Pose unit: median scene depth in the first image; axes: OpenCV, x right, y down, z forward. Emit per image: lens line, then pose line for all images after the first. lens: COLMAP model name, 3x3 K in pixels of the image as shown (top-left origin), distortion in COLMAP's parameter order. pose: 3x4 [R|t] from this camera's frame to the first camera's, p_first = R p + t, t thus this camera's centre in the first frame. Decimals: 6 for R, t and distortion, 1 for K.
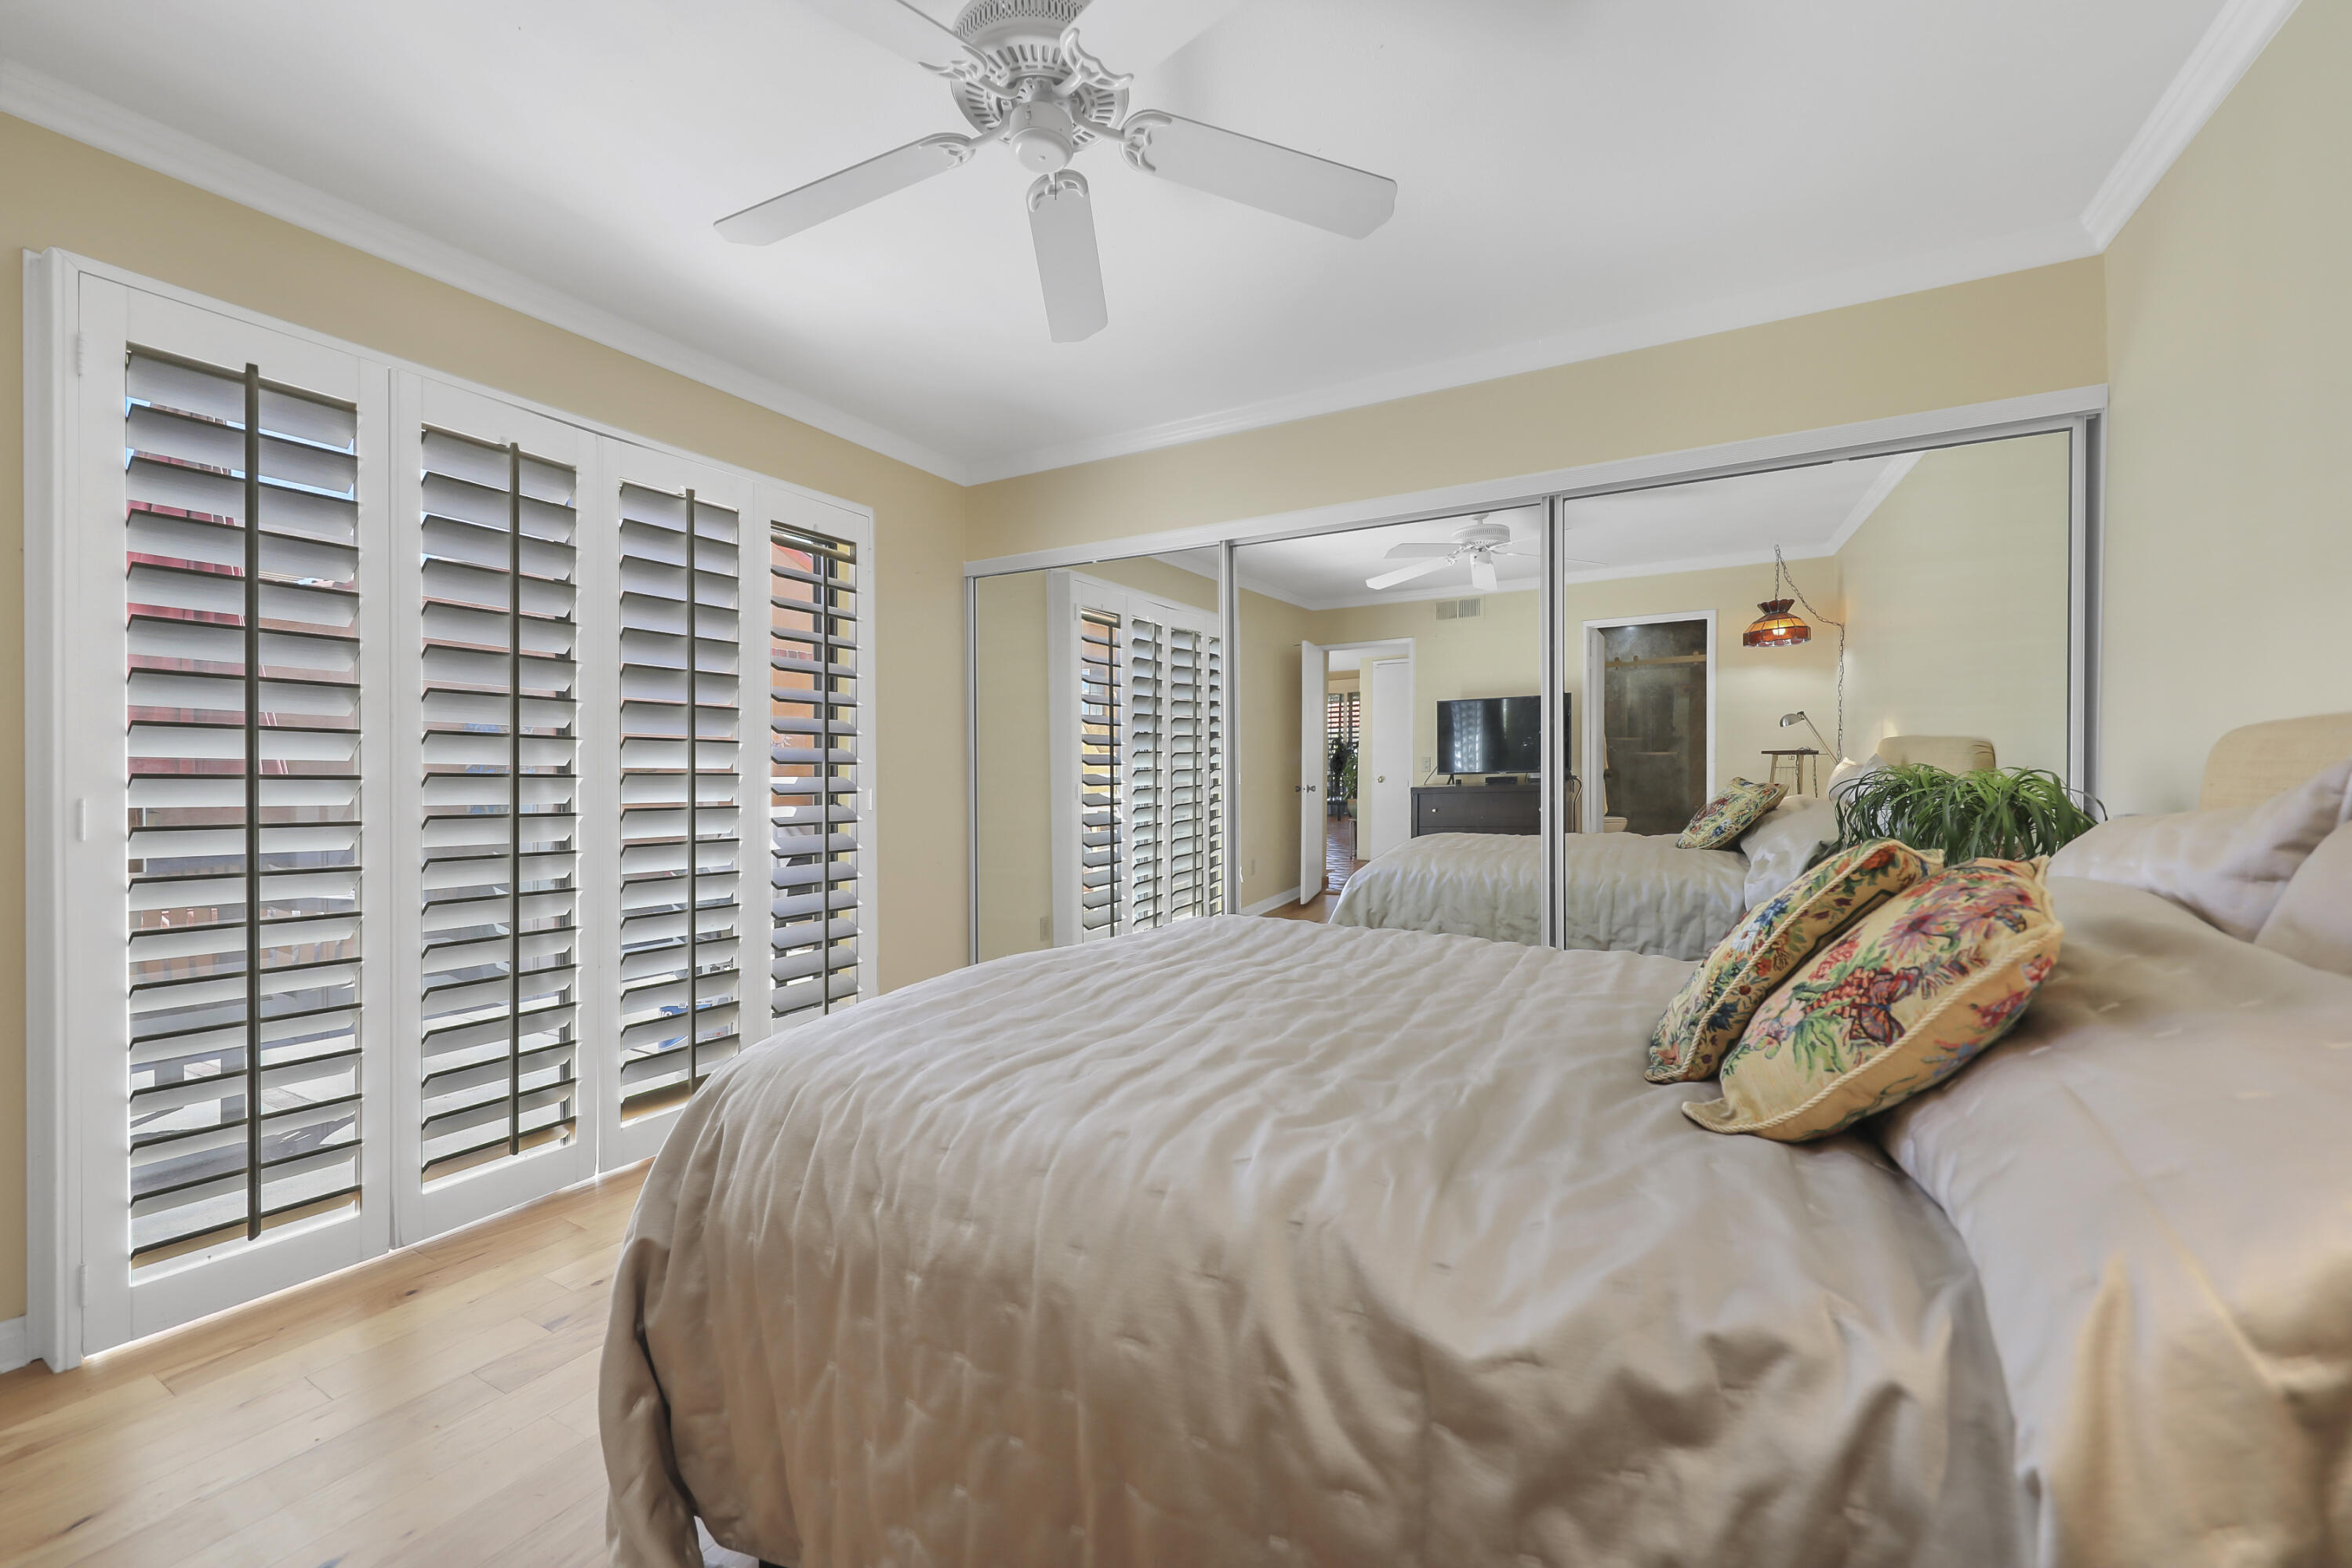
lens RADIAL K [[908.4, 0, 1176.0], [0, 908.4, 784.0], [0, 0, 1]] dist [-0.000248, -0.000101]
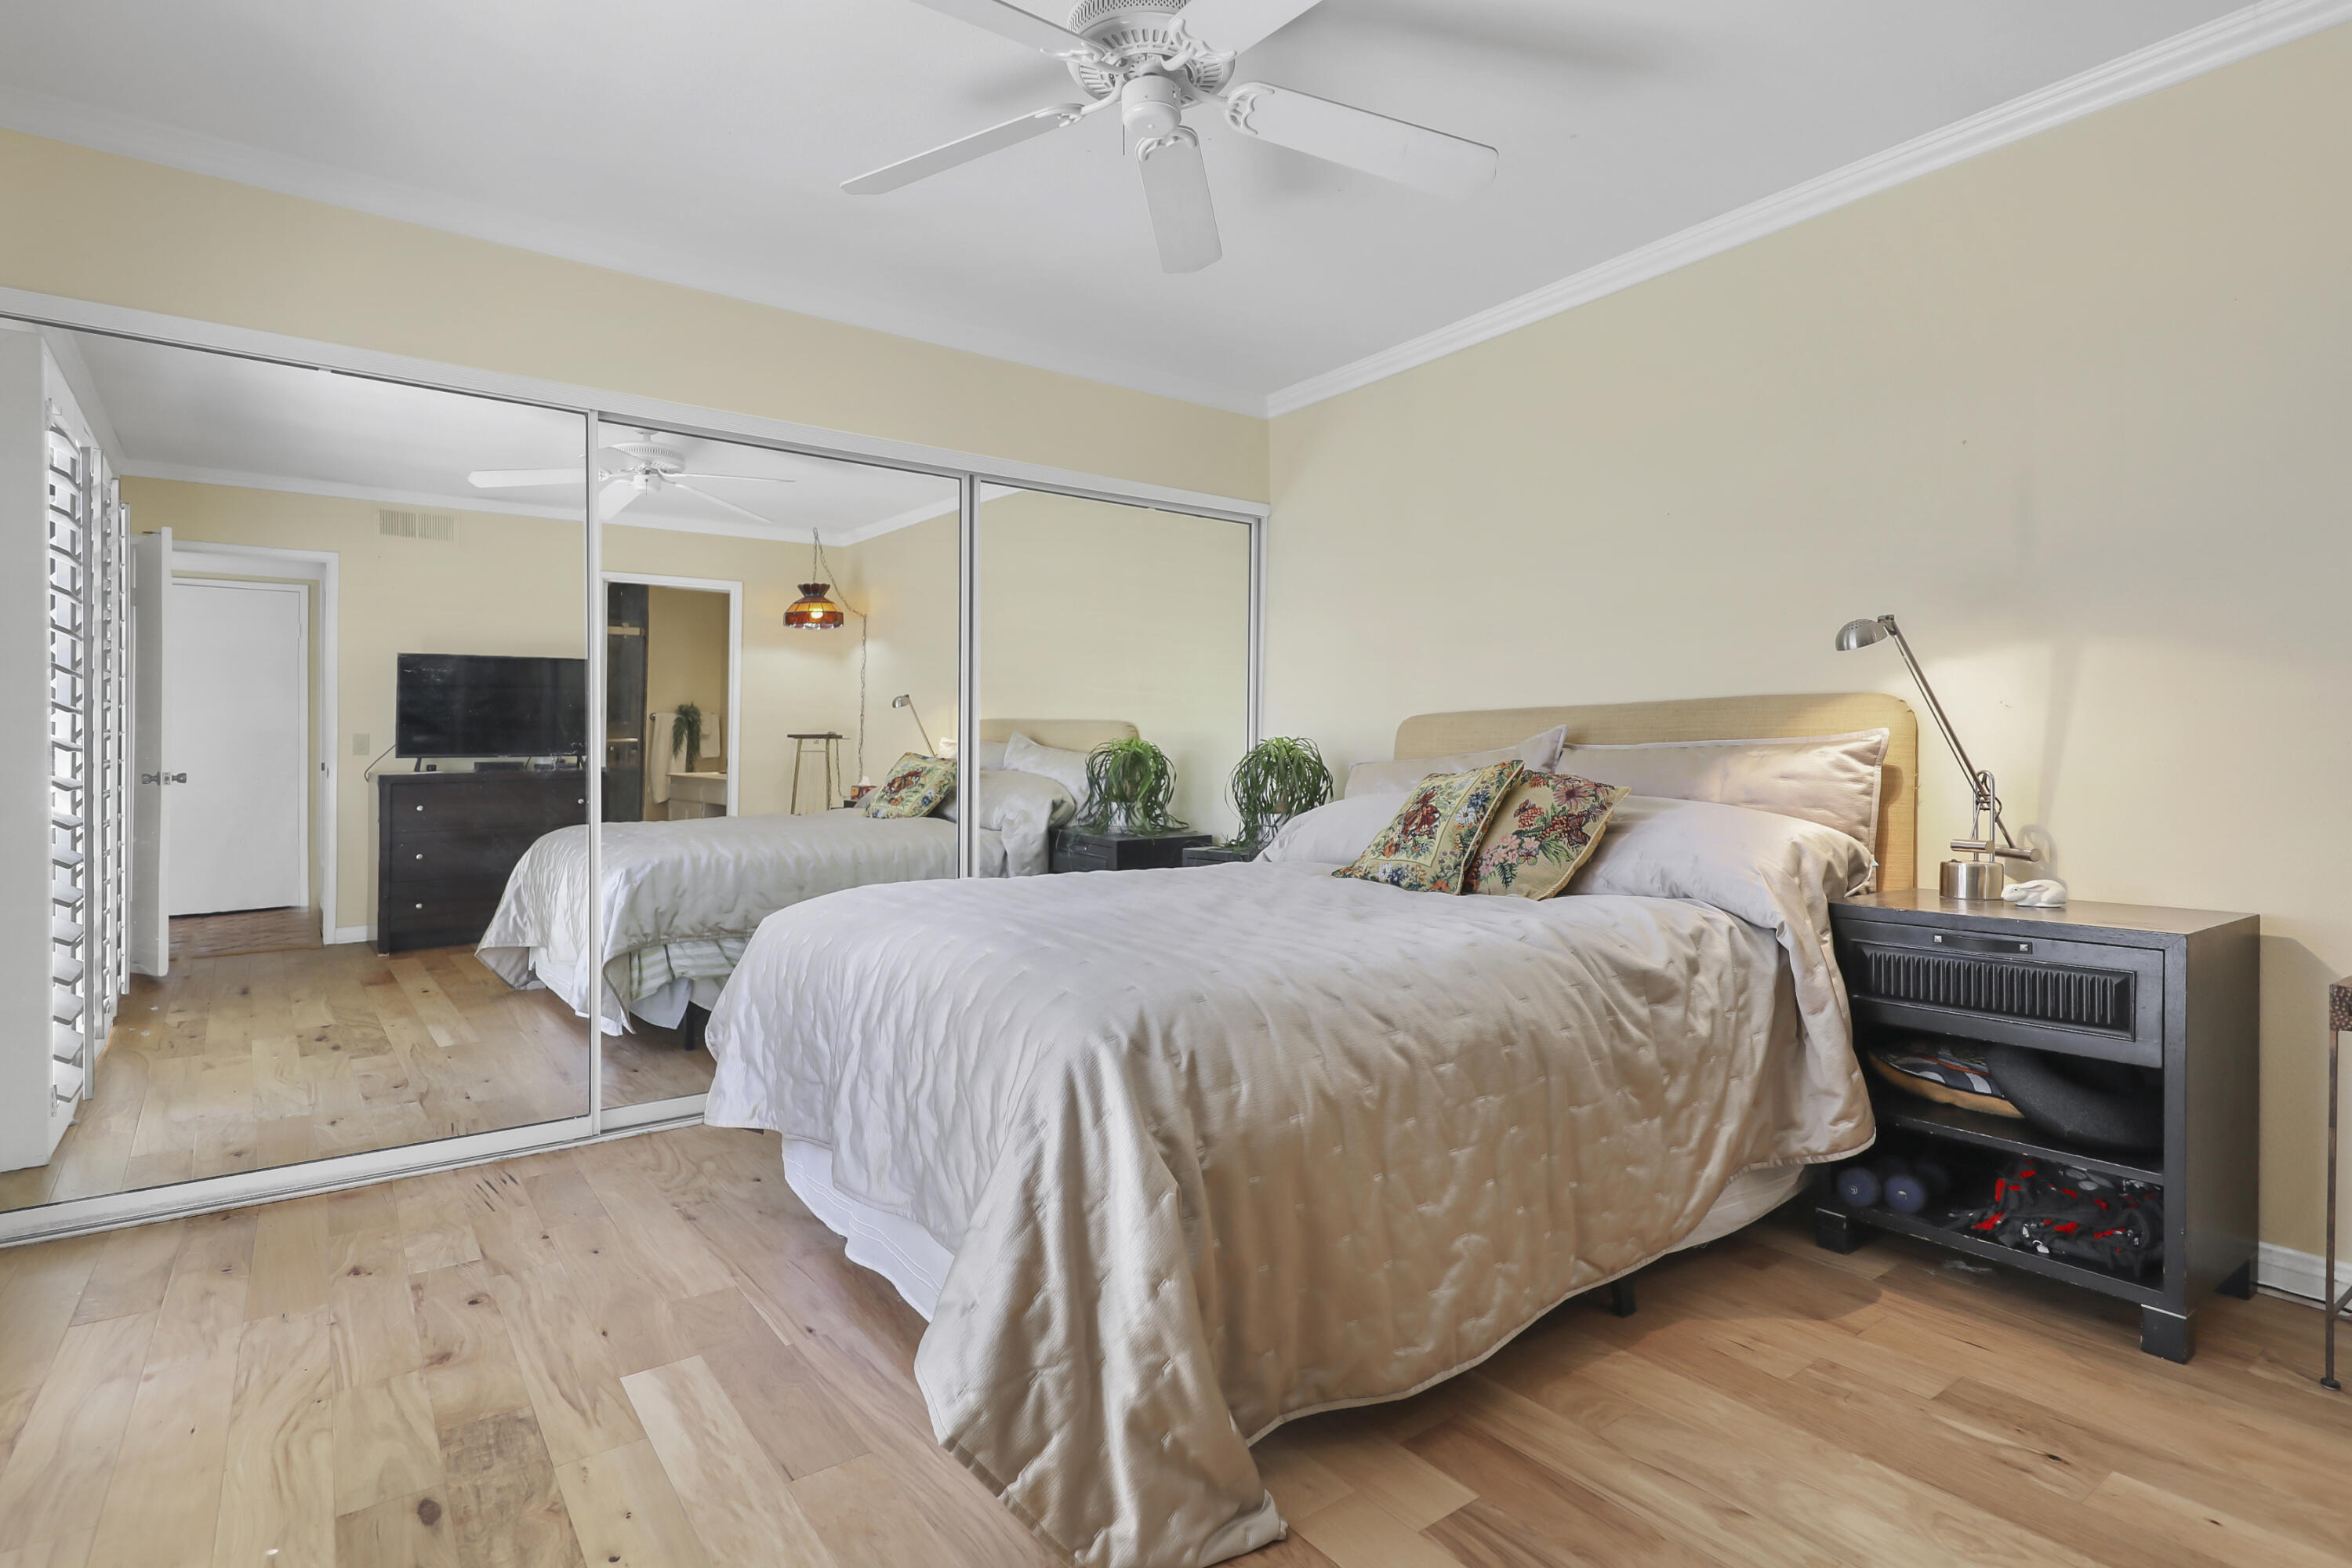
lens RADIAL K [[1160.5, 0, 1176.0], [0, 1160.5, 784.0], [0, 0, 1]] dist [-0.068908, -0.000057]
pose [[0.423975, 0.001015, 0.905673, -1.725426], [-0.001301, 0.999999, -0.000512, 0.107567], [-0.905673, -0.000961, 0.423976, 0.549117]]
